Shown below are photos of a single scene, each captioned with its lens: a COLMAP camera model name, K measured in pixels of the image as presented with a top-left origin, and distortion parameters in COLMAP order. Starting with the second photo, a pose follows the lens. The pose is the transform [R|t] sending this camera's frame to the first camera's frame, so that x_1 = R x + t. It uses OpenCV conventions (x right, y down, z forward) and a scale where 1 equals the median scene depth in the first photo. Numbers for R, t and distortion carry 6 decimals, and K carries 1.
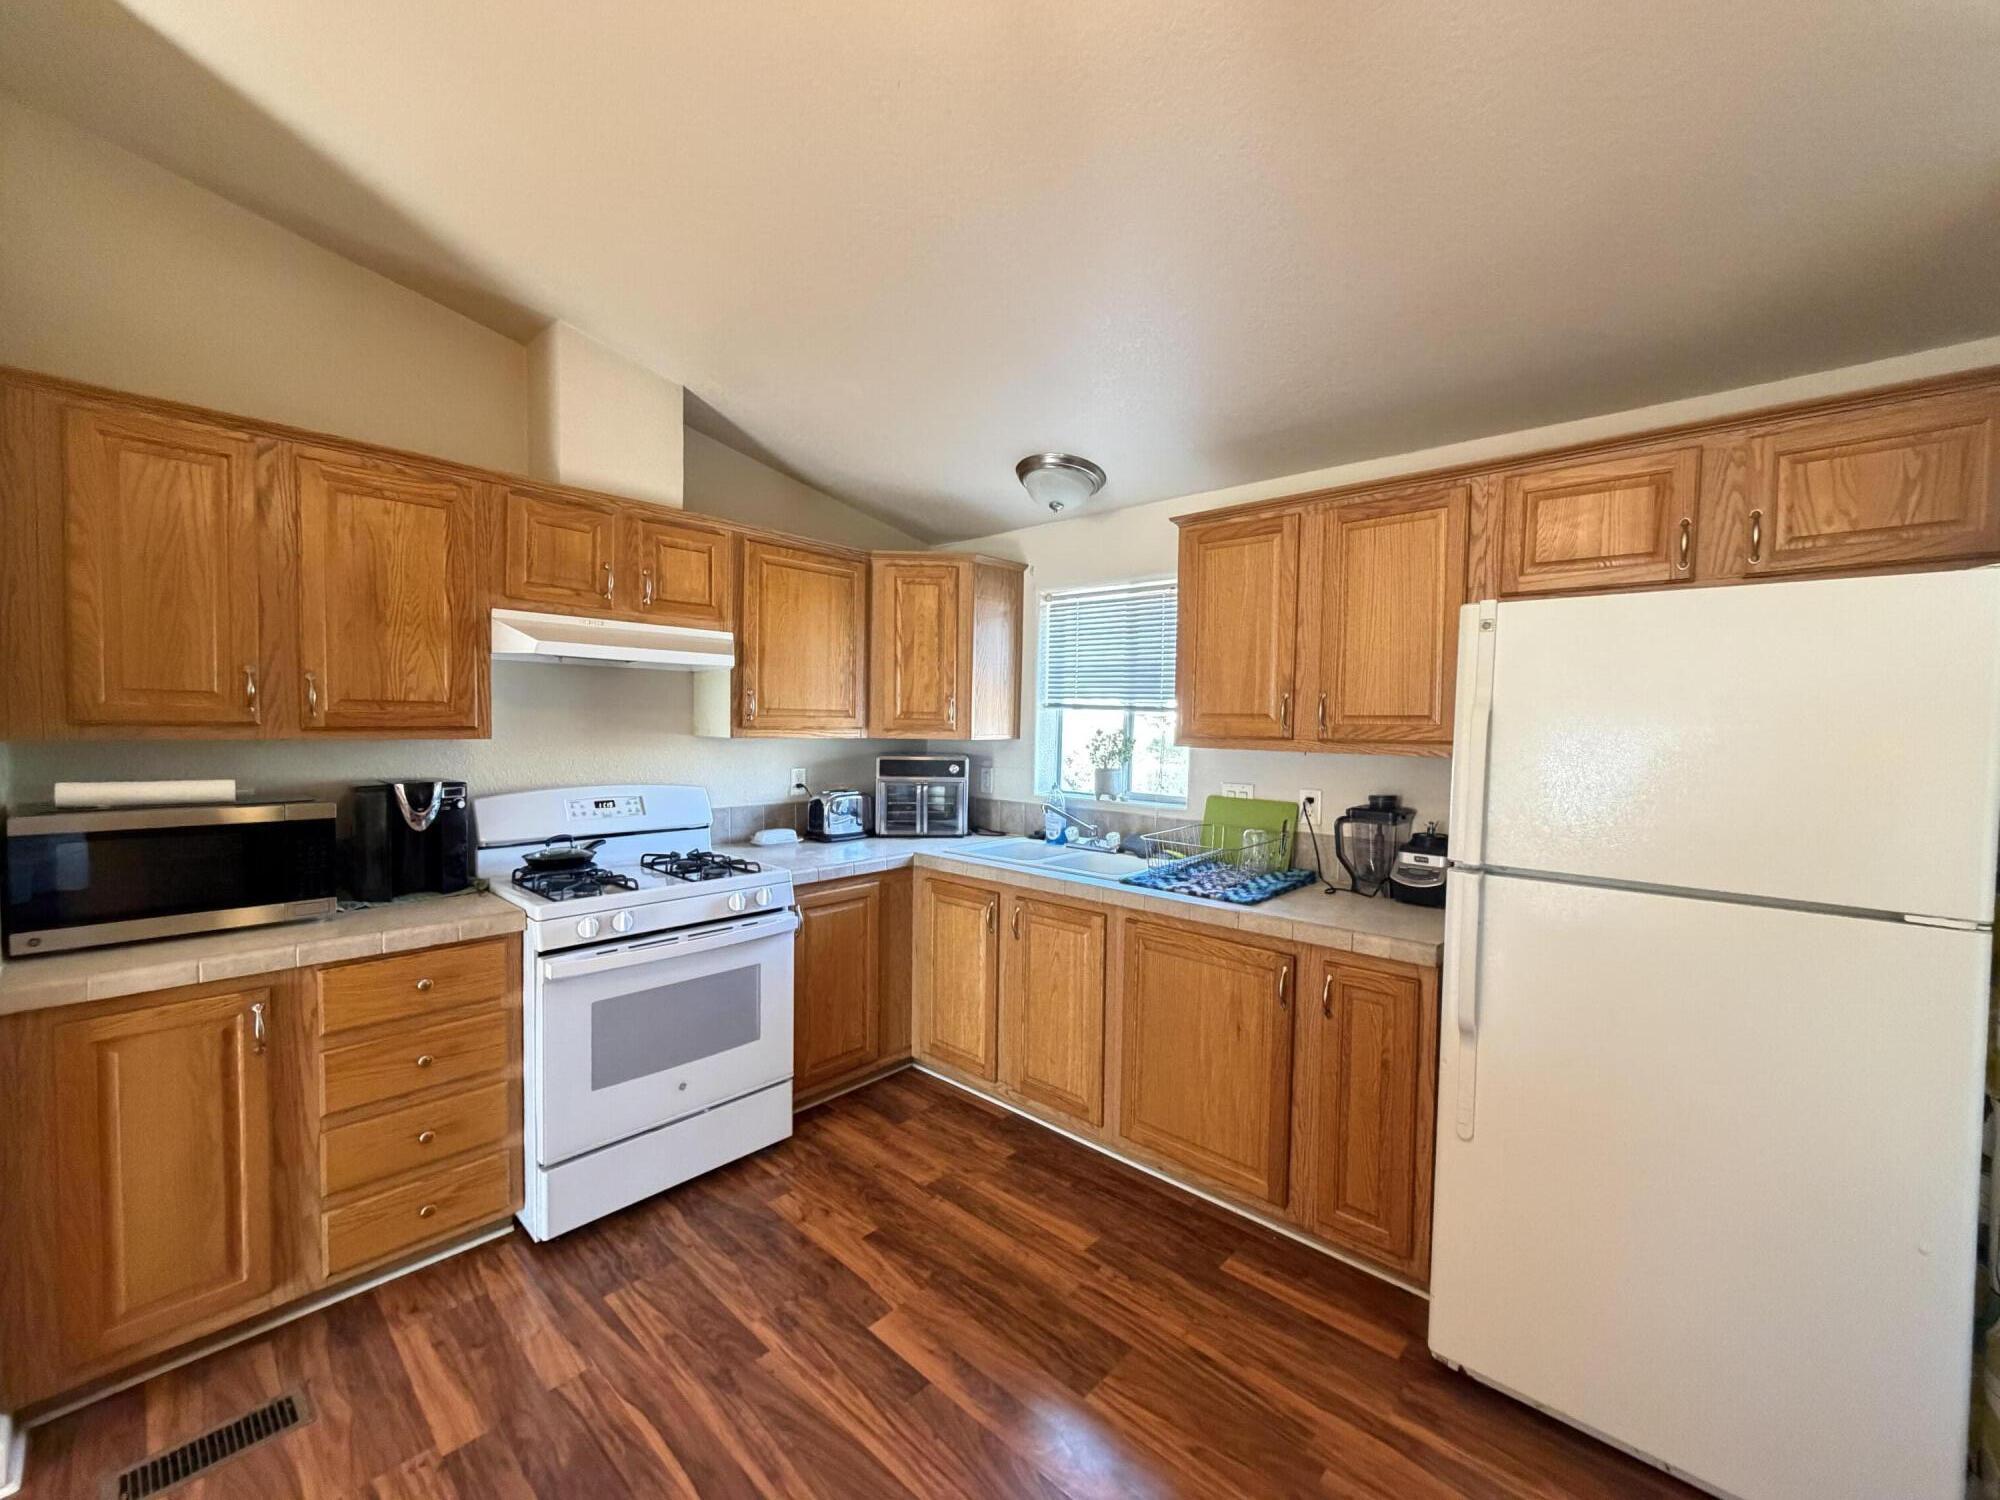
lens RADIAL K [[791.9, 0, 1007.2], [0, 791.9, 750.1], [0, 0, 1]] dist [0.004019, -0.000015]
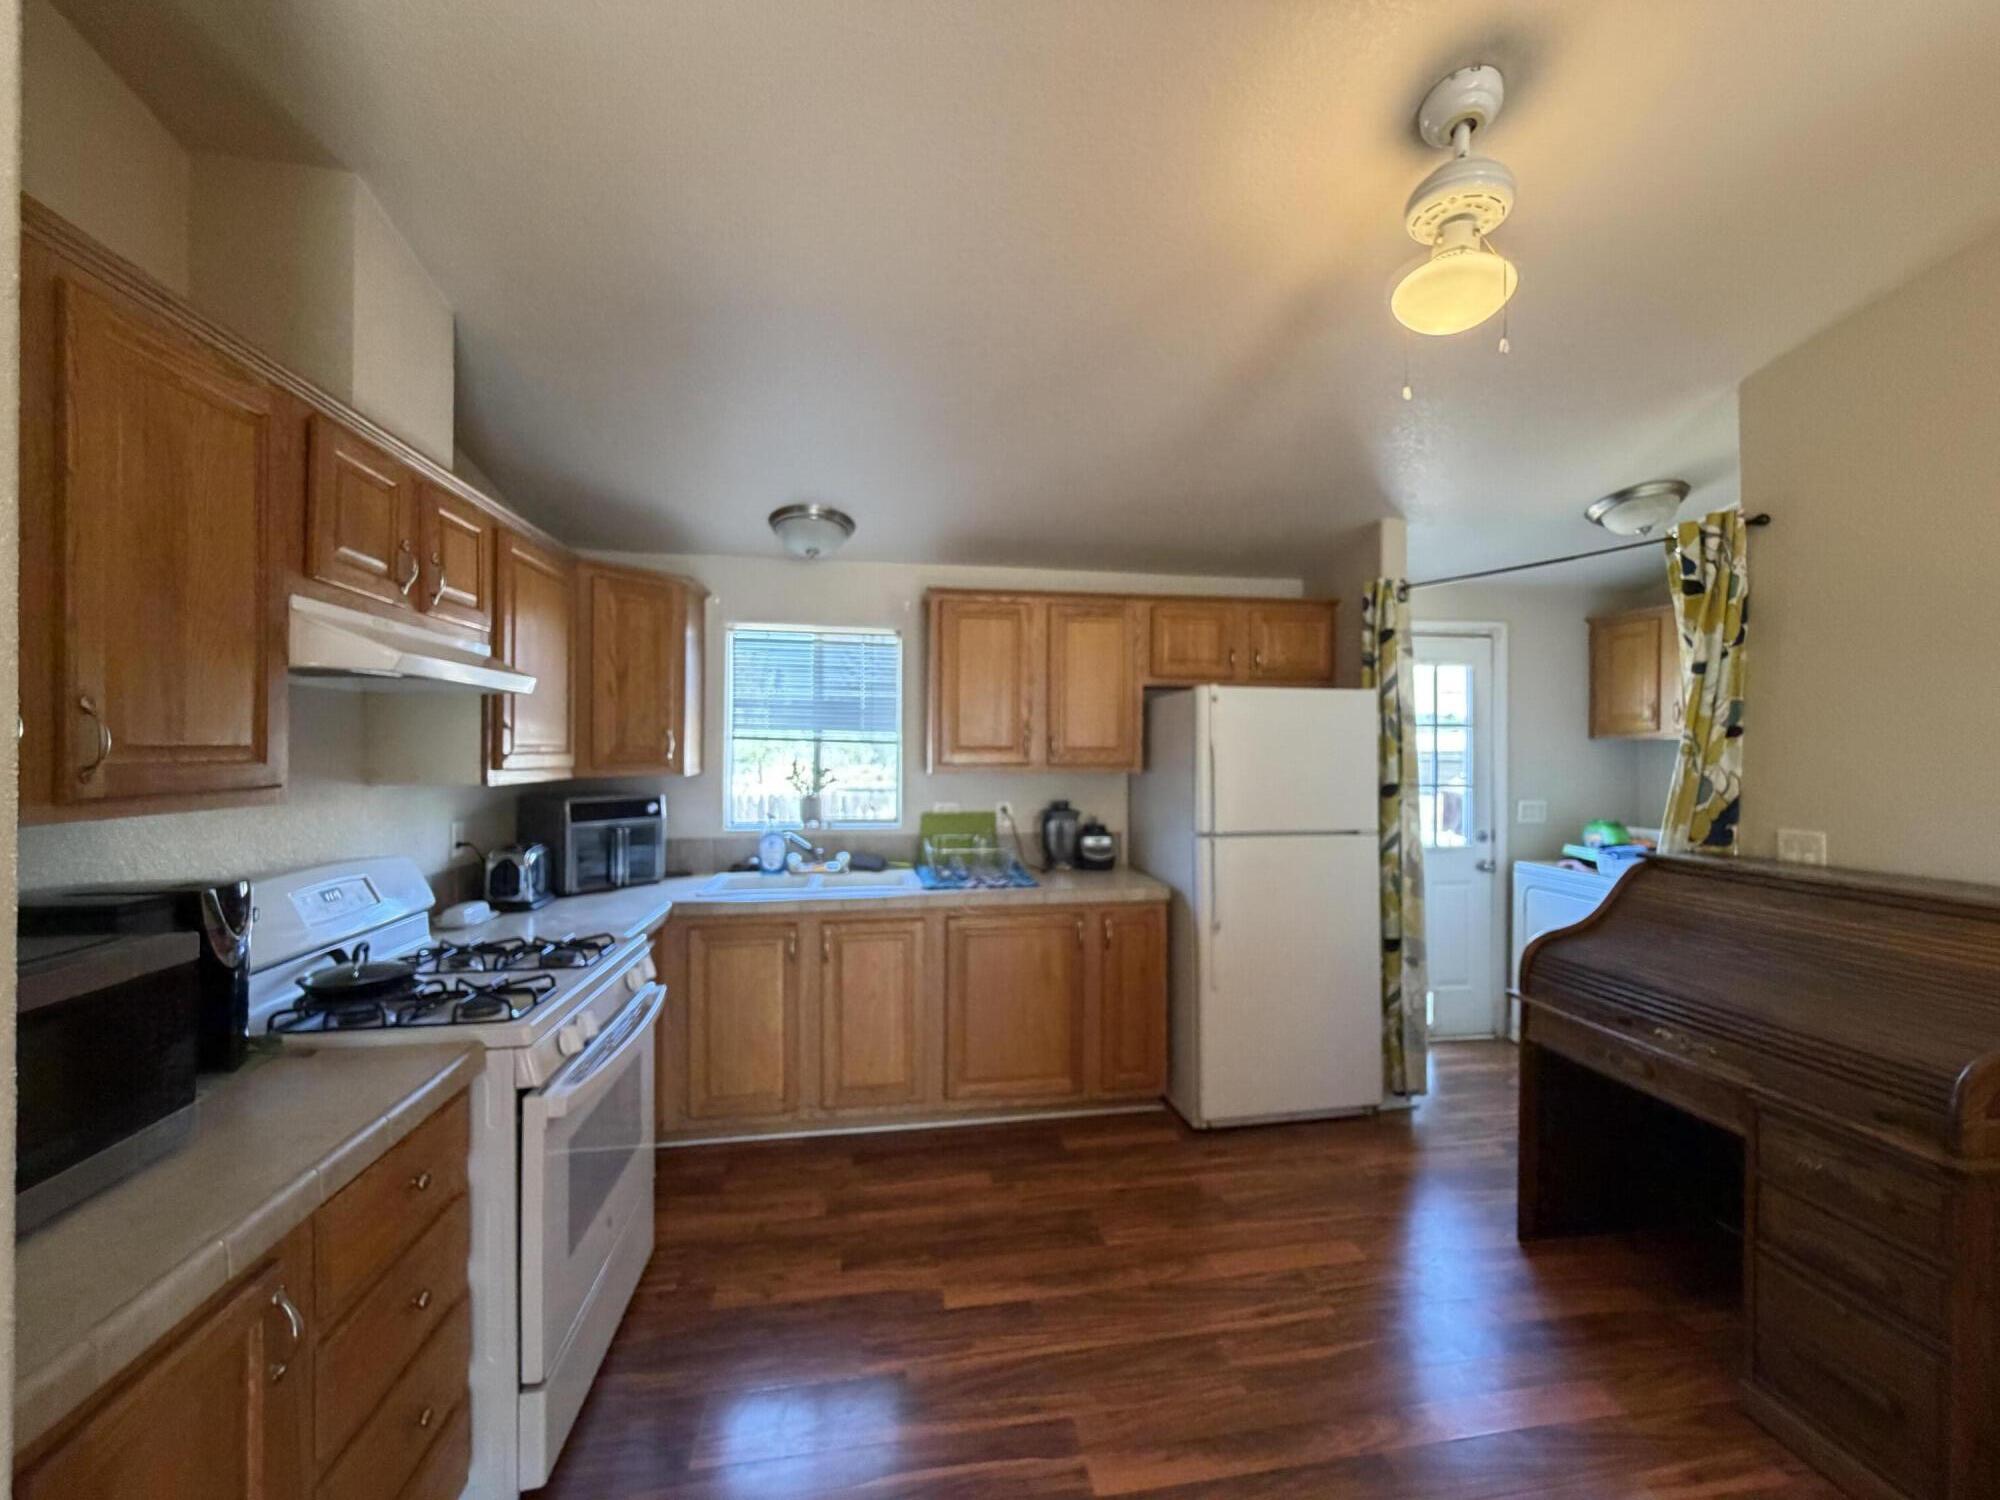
lens RADIAL K [[791.9, 0, 1003.1], [0, 791.9, 750.0], [0, 0, 1]] dist [0.004019, -0.000015]
pose [[0.629661, -0.015075, 0.776723, -0.738766], [0.035909, 0.999308, -0.009716, -0.027485], [-0.776039, 0.034009, 0.629767, 0.162177]]
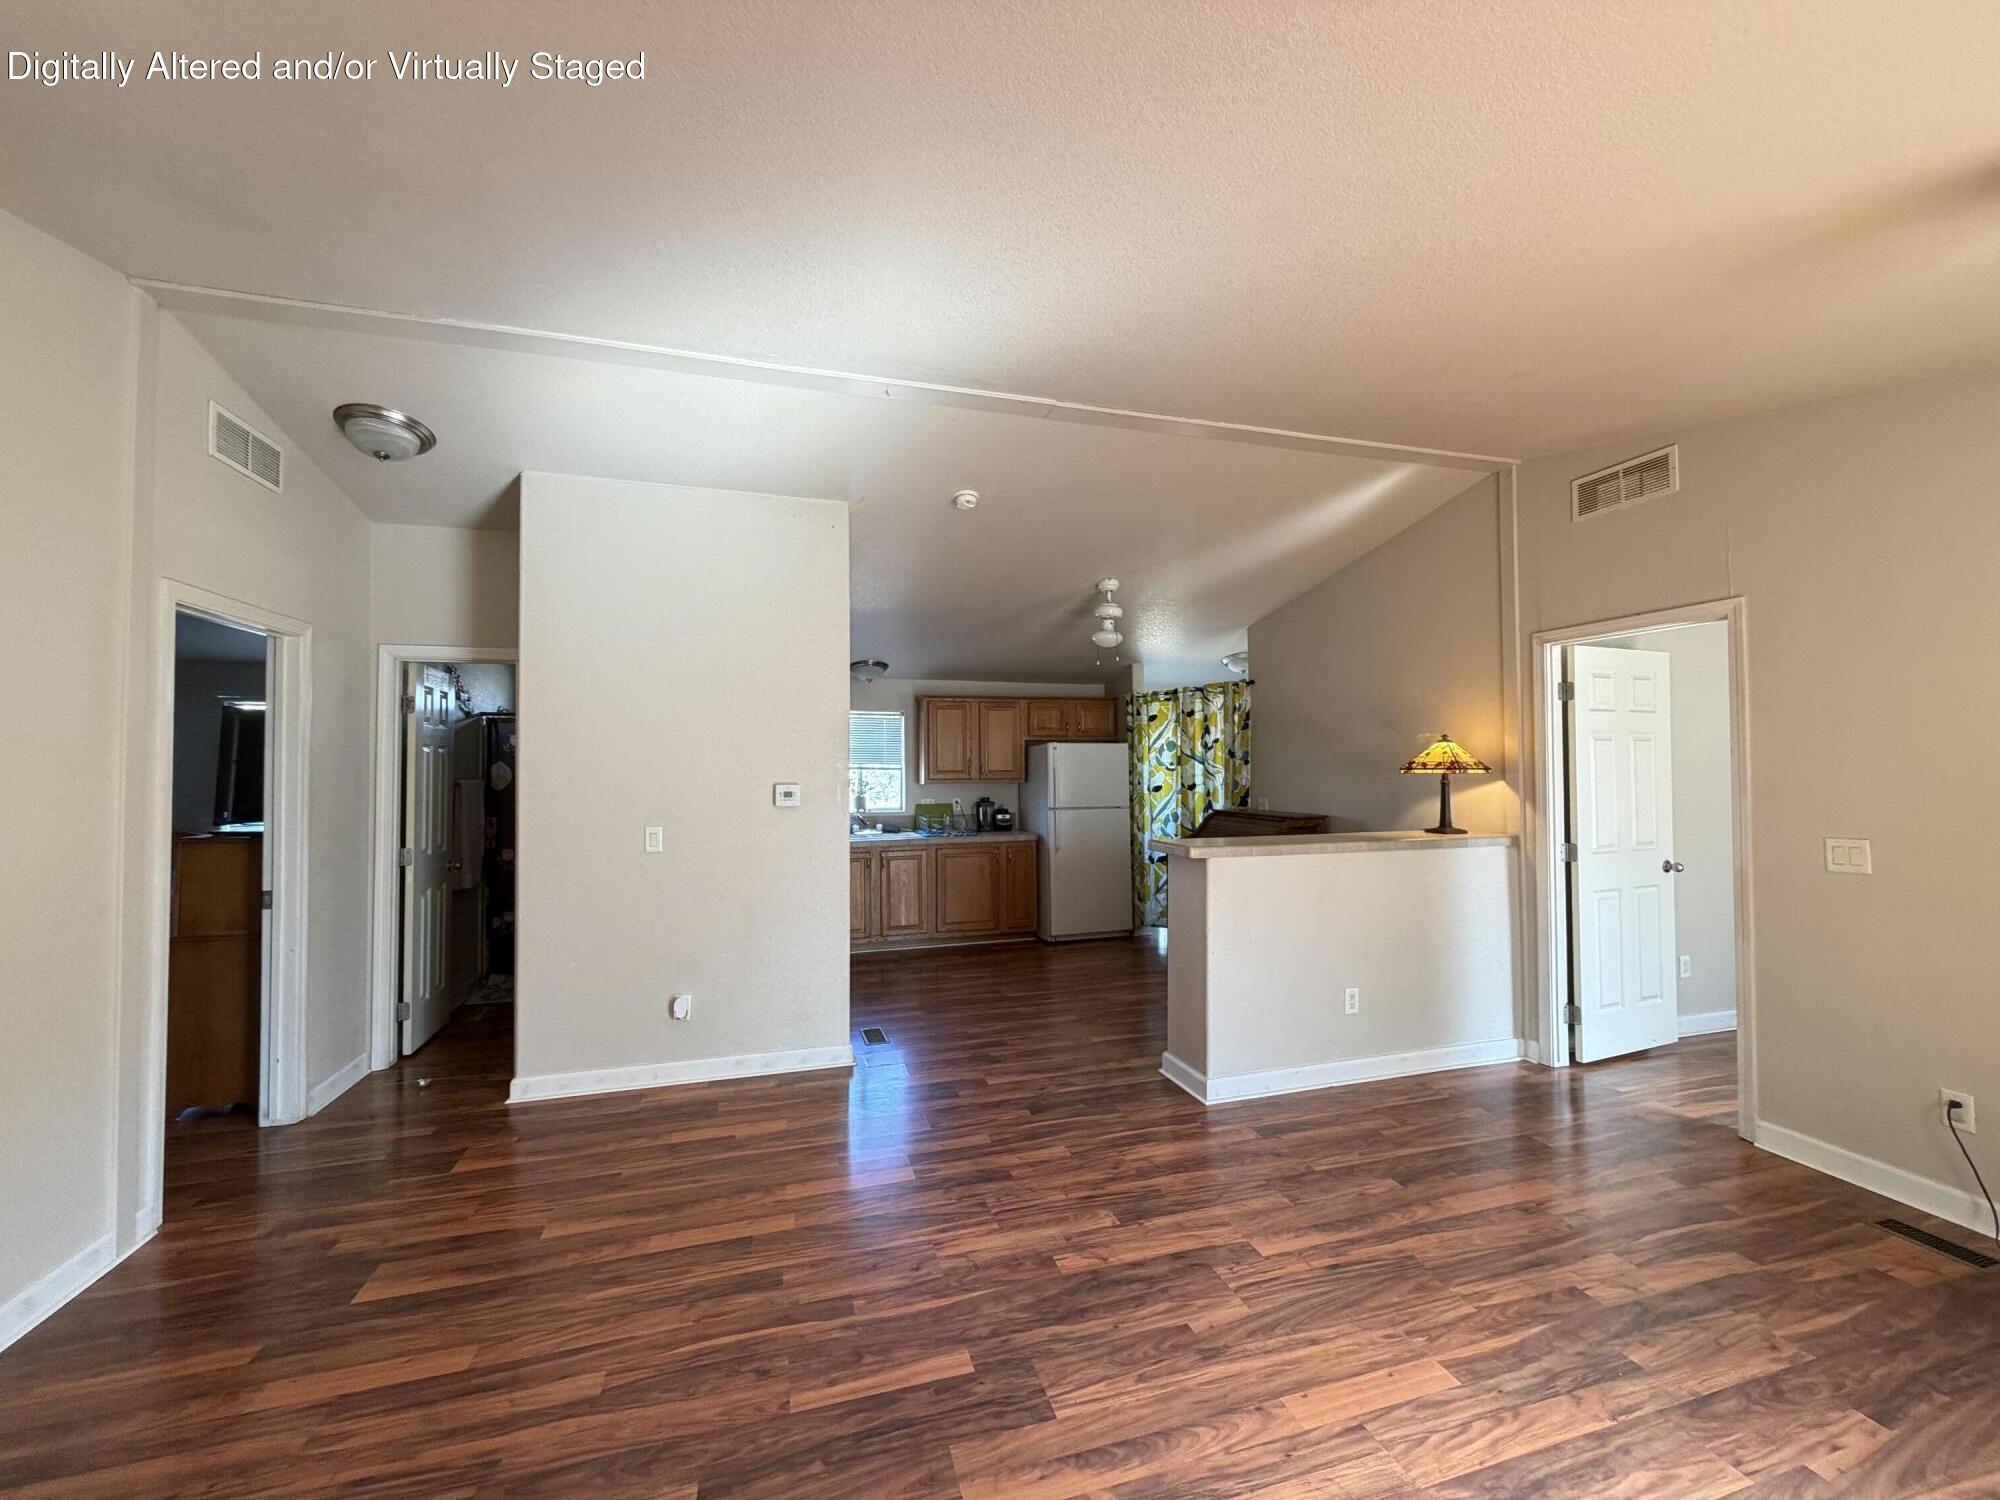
lens RADIAL K [[791.9, 0, 994.1], [0, 791.9, 753.7], [0, 0, 1]] dist [0.004019, -0.000015]
pose [[0.535883, -0.002996, 0.844287, -2.006464], [0.047213, 0.998535, -0.026424, -0.026150], [-0.842971, 0.054021, 0.535239, -0.609258]]
